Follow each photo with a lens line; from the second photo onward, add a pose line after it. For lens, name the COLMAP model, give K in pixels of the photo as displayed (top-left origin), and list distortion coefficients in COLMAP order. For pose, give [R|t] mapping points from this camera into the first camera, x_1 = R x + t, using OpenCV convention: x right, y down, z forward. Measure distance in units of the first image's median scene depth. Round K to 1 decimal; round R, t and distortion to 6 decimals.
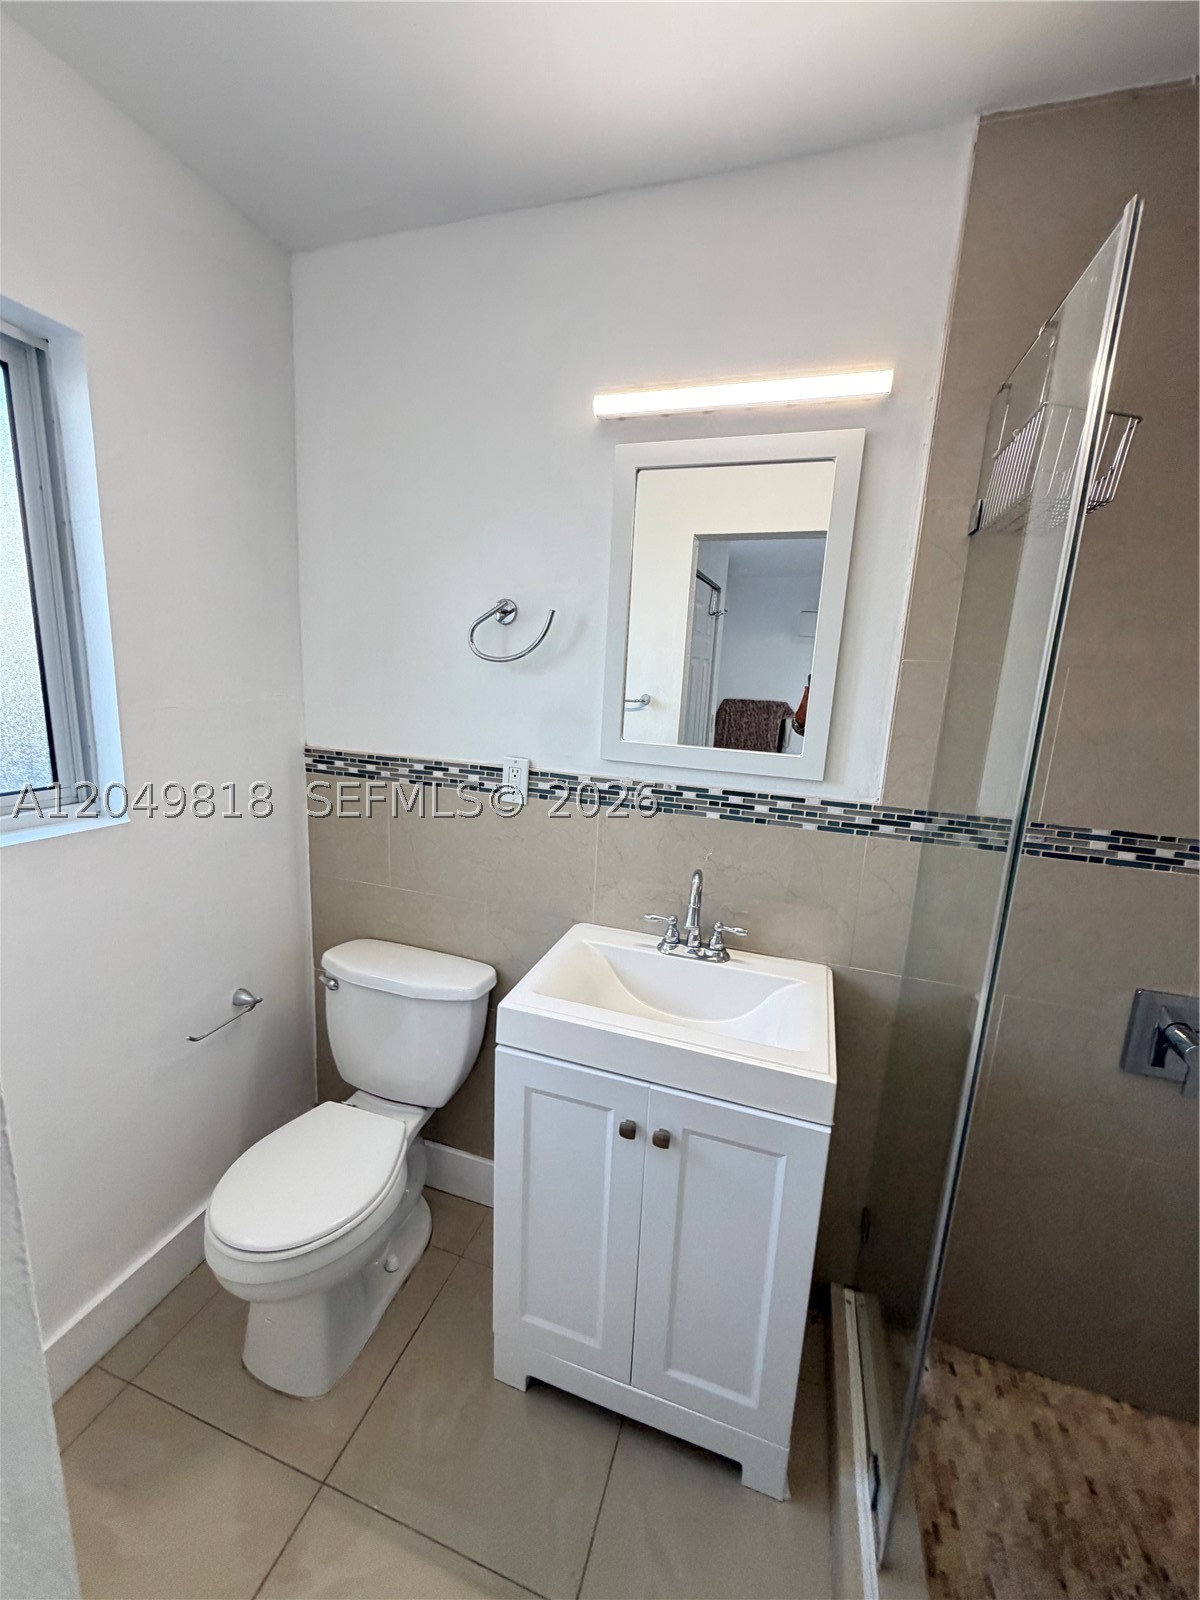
lens RADIAL K [[641.4, 0, 601.3], [0, 641.4, 793.6], [0, 0, 1]] dist [-0.000203, 0.000954]
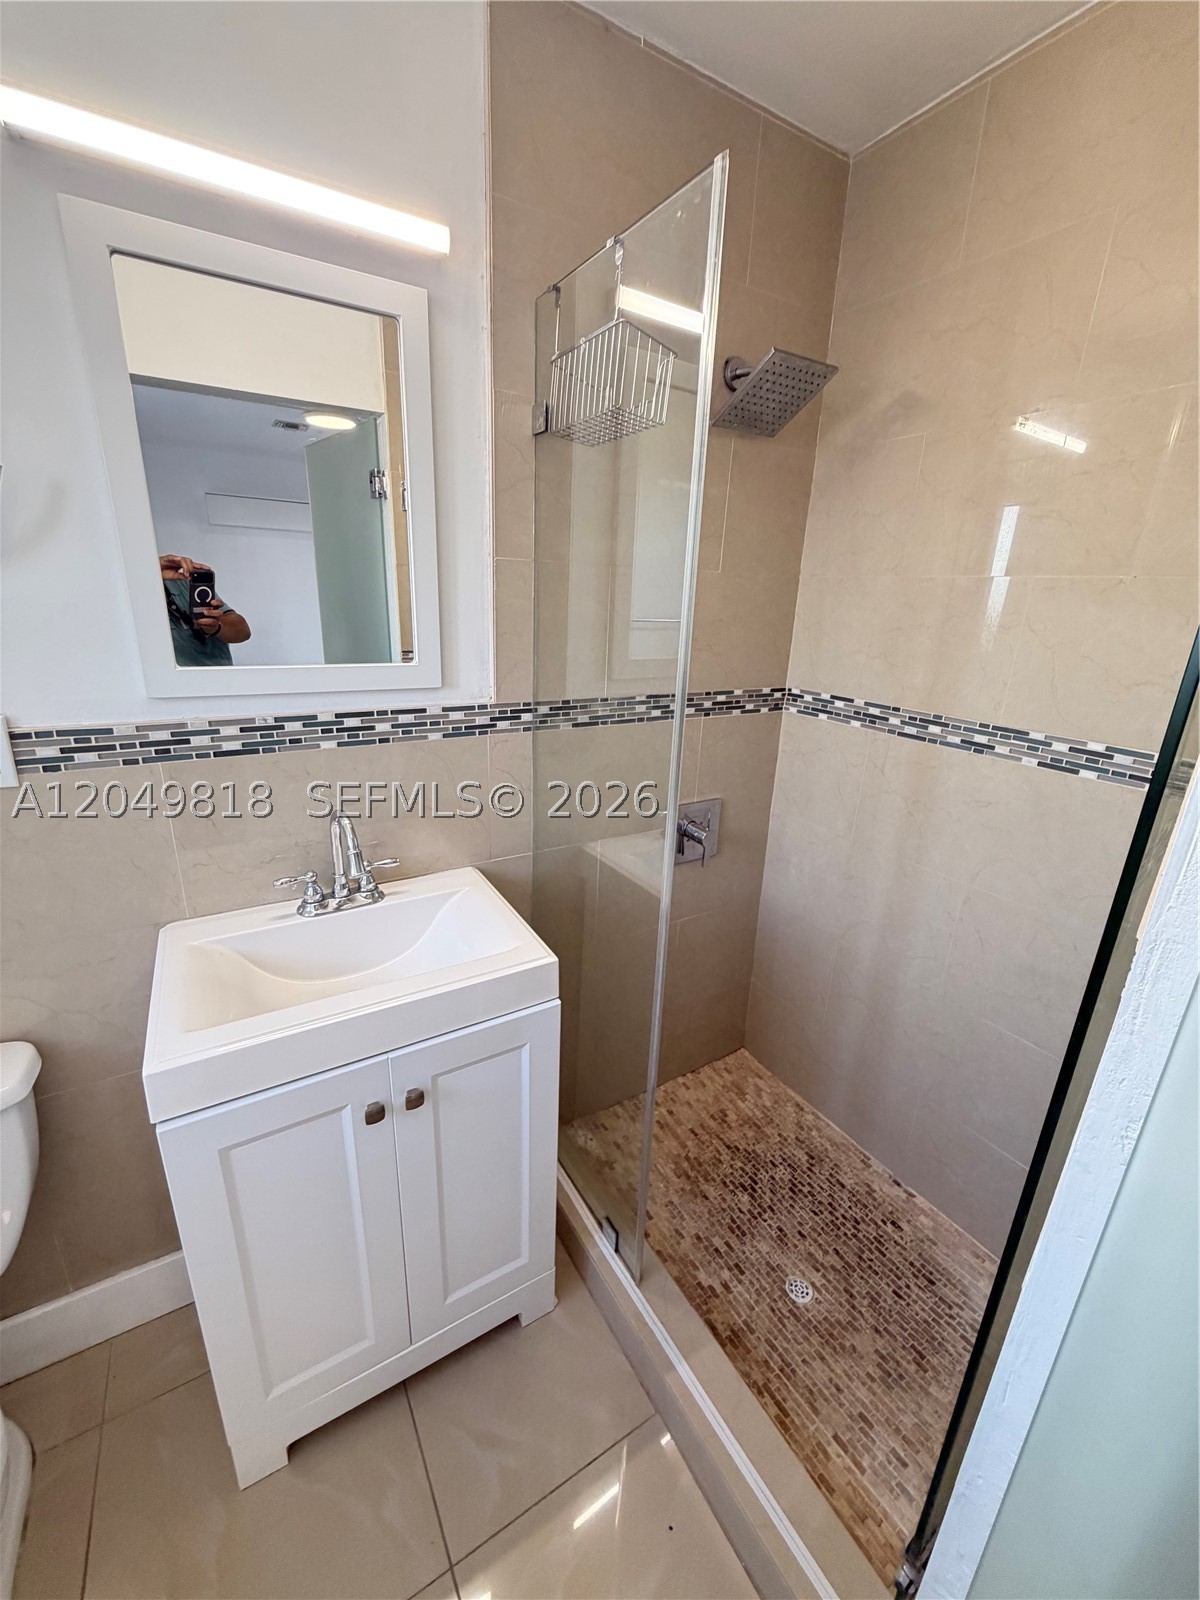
lens RADIAL K [[641.4, 0, 601.3], [0, 641.4, 793.6], [0, 0, 1]] dist [-0.000203, 0.000954]
pose [[0.656252, -0.250349, 0.711799, -0.225807], [0.139331, 0.967337, 0.211768, -0.035764], [-0.741566, -0.039798, 0.669699, 0.166777]]
